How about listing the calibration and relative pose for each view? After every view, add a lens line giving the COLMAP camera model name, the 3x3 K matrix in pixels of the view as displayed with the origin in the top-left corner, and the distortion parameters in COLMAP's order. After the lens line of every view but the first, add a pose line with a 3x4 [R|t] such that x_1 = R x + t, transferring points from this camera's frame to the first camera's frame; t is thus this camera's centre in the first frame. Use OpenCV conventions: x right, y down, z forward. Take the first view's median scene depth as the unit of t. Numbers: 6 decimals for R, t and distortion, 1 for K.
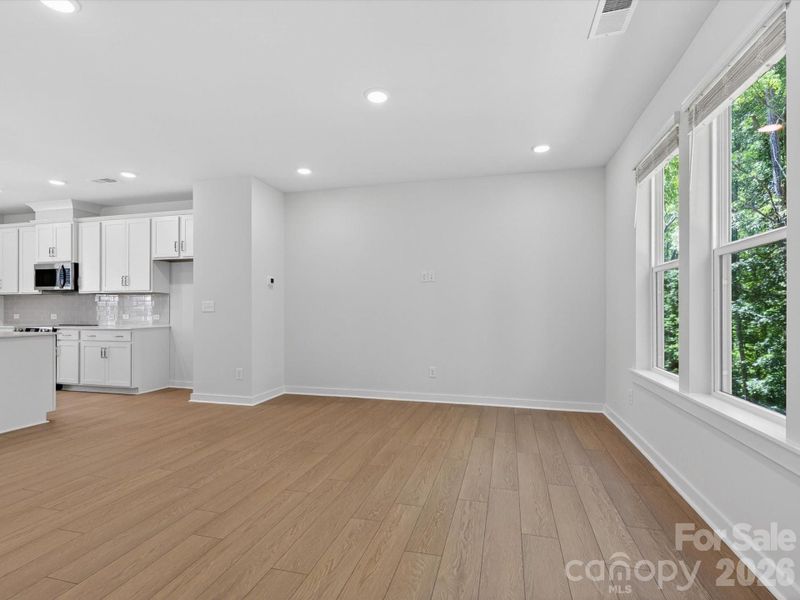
lens RADIAL K [[398.2, 0, 400.9], [0, 398.2, 313.4], [0, 0, 1]] dist [0.005870, 0.000736]
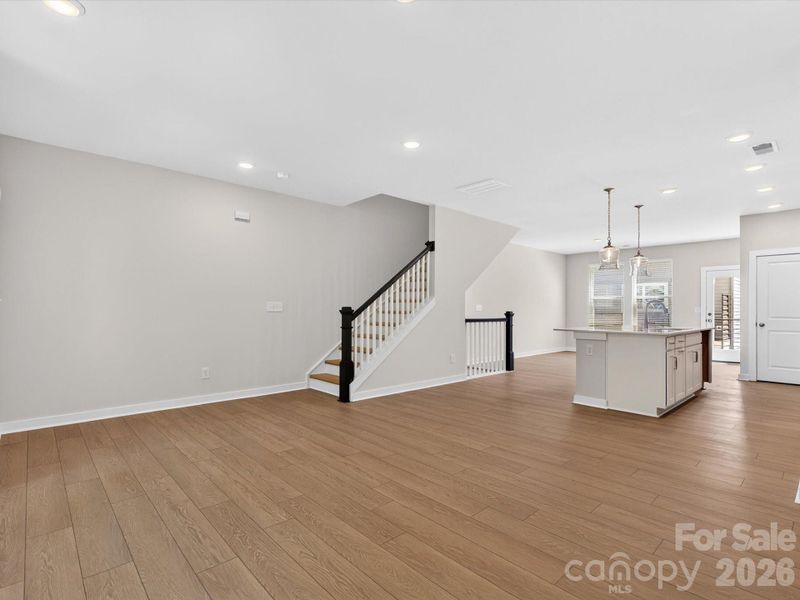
lens RADIAL K [[398.2, 0, 403.6], [0, 398.2, 305.2], [0, 0, 1]] dist [0.005870, 0.000736]
pose [[-0.526499, -0.011673, -0.850095, 0.499149], [-0.008222, 0.999929, -0.008639, -0.012612], [0.850136, 0.002442, -0.526558, 1.317193]]
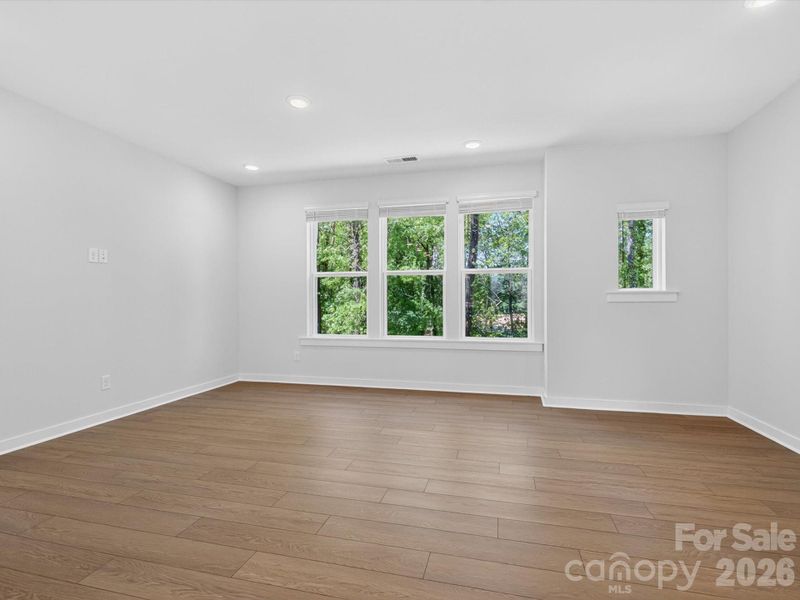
lens RADIAL K [[398.2, 0, 403.2], [0, 398.2, 293.1], [0, 0, 1]] dist [0.005870, 0.000736]
pose [[-0.014347, 0.011538, 0.999830, -1.130480], [0.010152, 0.999884, -0.011393, -0.013300], [-0.999846, 0.009987, -0.014463, 0.711829]]
